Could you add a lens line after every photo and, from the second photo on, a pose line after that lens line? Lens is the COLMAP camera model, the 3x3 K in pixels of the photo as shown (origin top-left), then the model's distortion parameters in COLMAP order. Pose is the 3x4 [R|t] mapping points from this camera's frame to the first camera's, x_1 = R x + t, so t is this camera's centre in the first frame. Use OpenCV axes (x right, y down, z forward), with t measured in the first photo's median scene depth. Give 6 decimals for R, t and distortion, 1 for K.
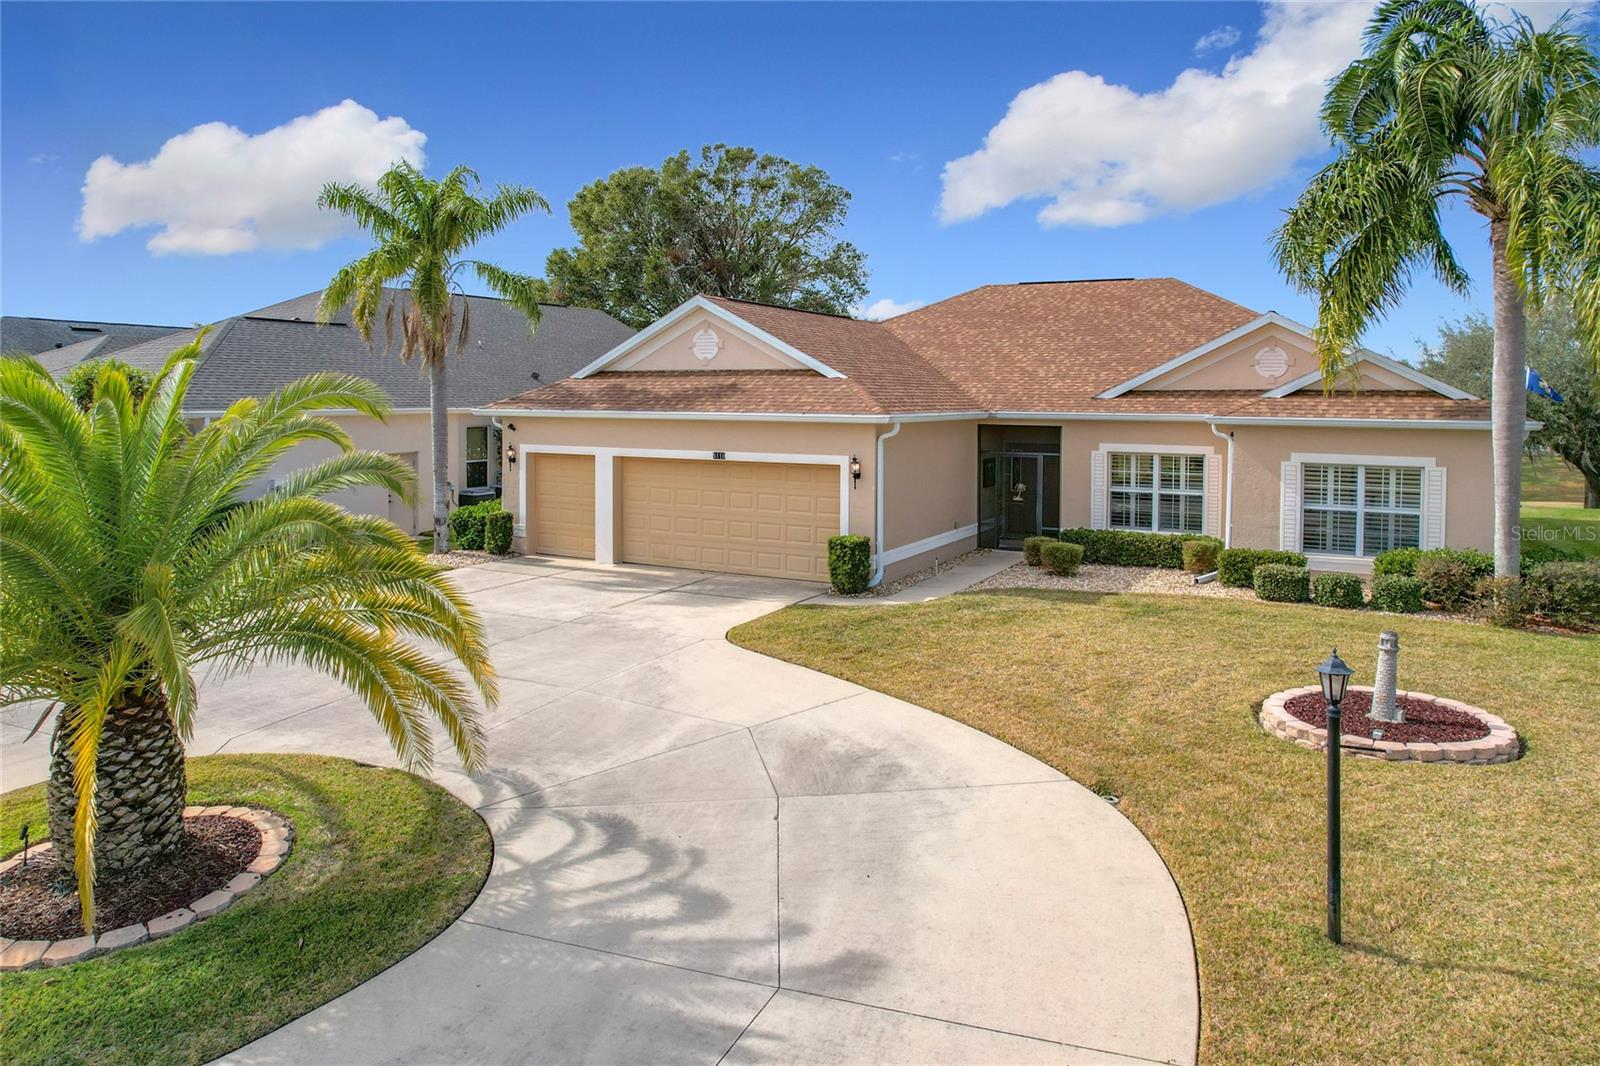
lens RADIAL K [[1055.9, 0, 764.7], [0, 1055.9, 391.3], [0, 0, 1]] dist [-0.040680, 0.000401]
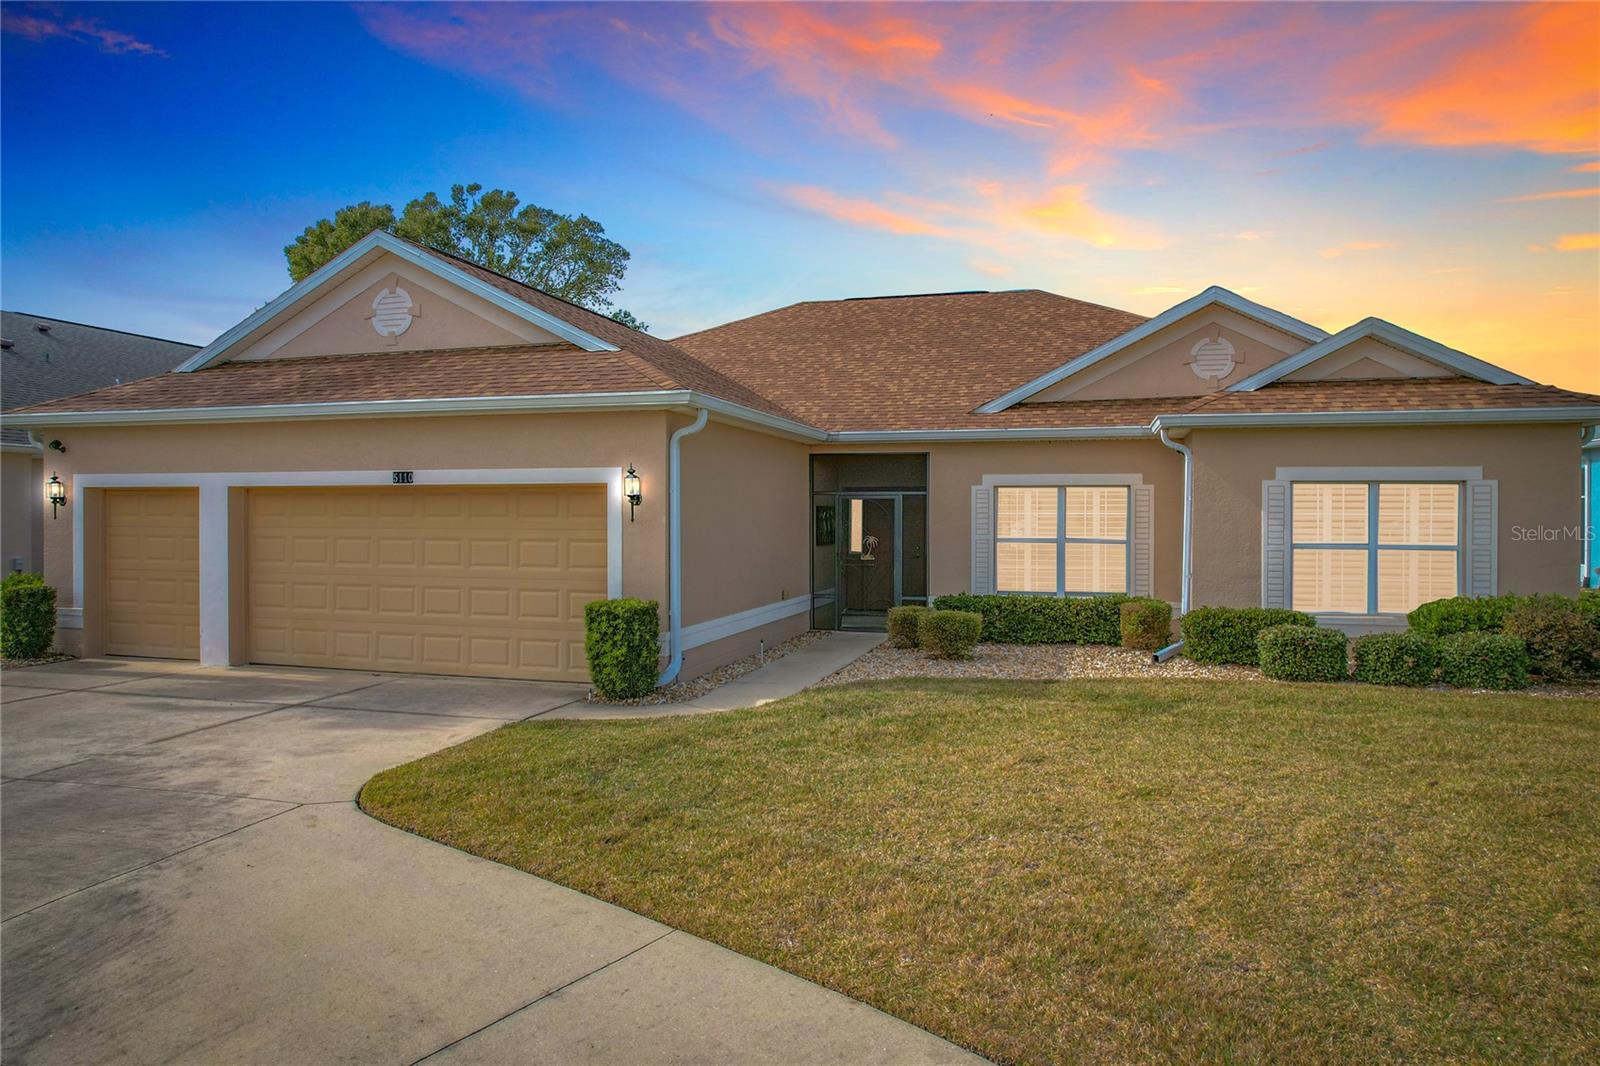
lens RADIAL K [[1031.7, 0, 767.5], [0, 1031.7, 531.1], [0, 0, 1]] dist [-0.080144, 0.070070]
pose [[0.977436, -0.008137, 0.211076, 0.036810], [0.004316, 0.999818, 0.018557, 0.084715], [-0.211188, -0.017227, 0.977294, 0.409544]]
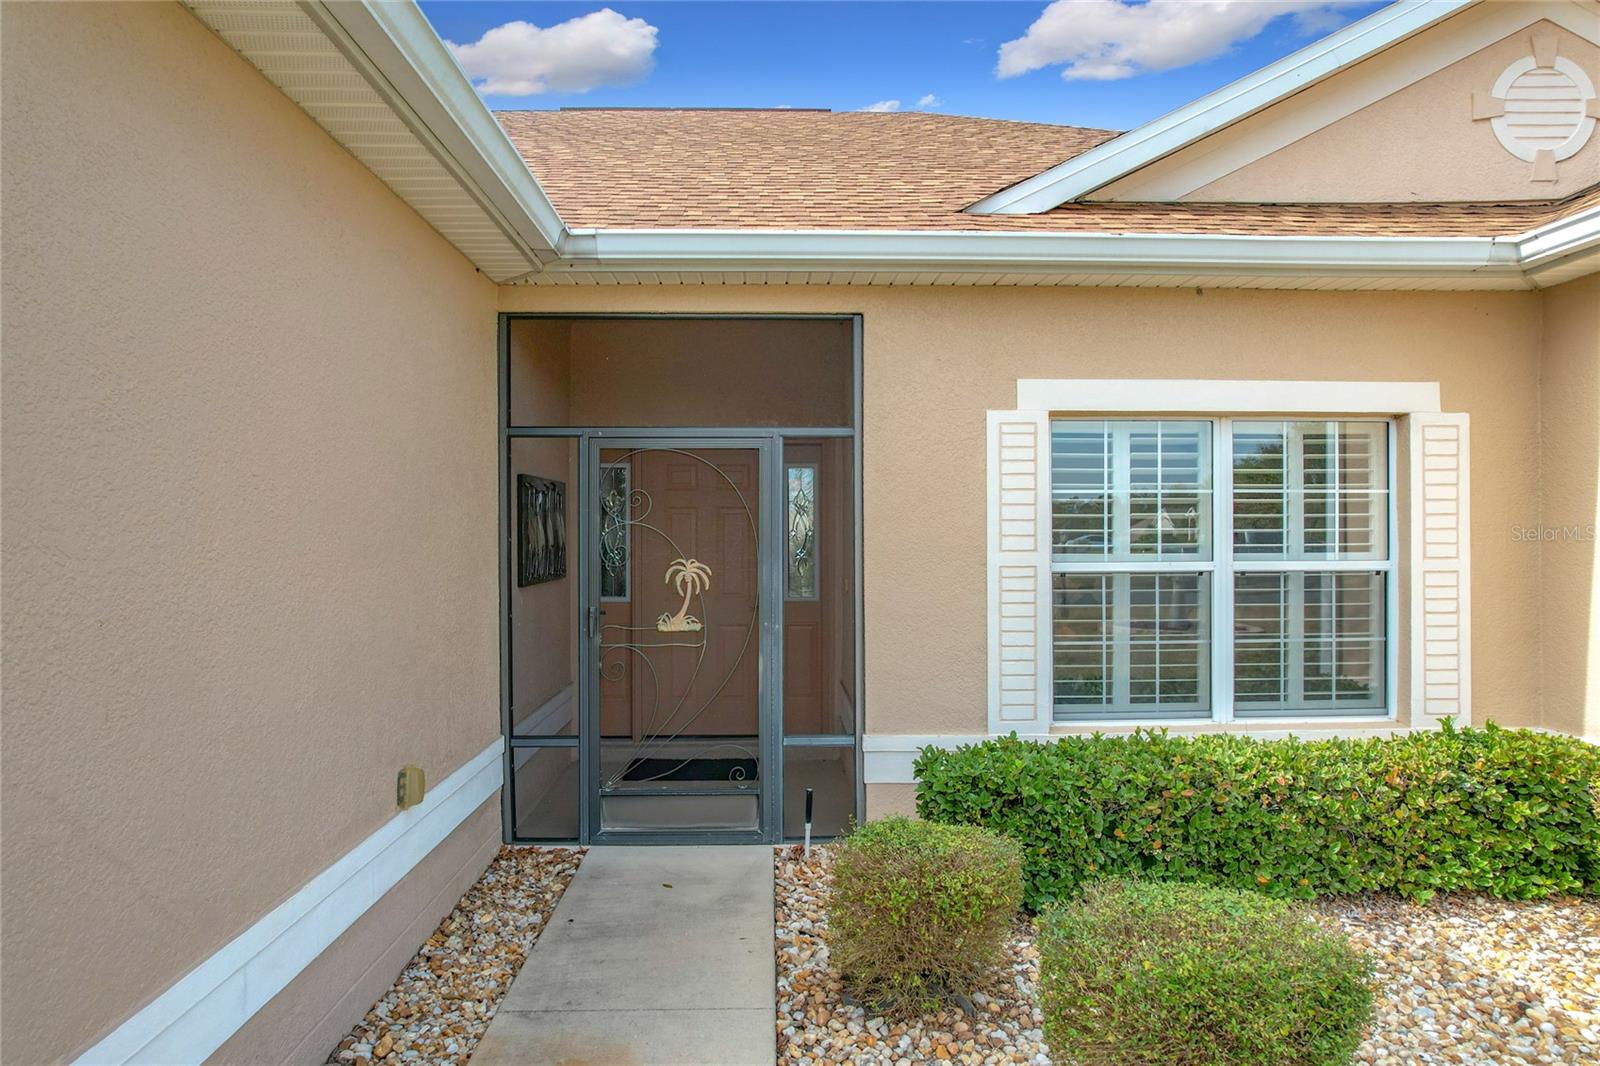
lens RADIAL K [[1067.6, 0, 800.0], [0, 1067.6, 533.0], [0, 0, 1]] dist [0.012168, 0.001116]
pose [[0.853064, -0.000136, 0.521806, 0.165807], [0.006409, 0.999927, -0.010216, 0.100623], [-0.521767, 0.012059, 0.853003, 0.932678]]
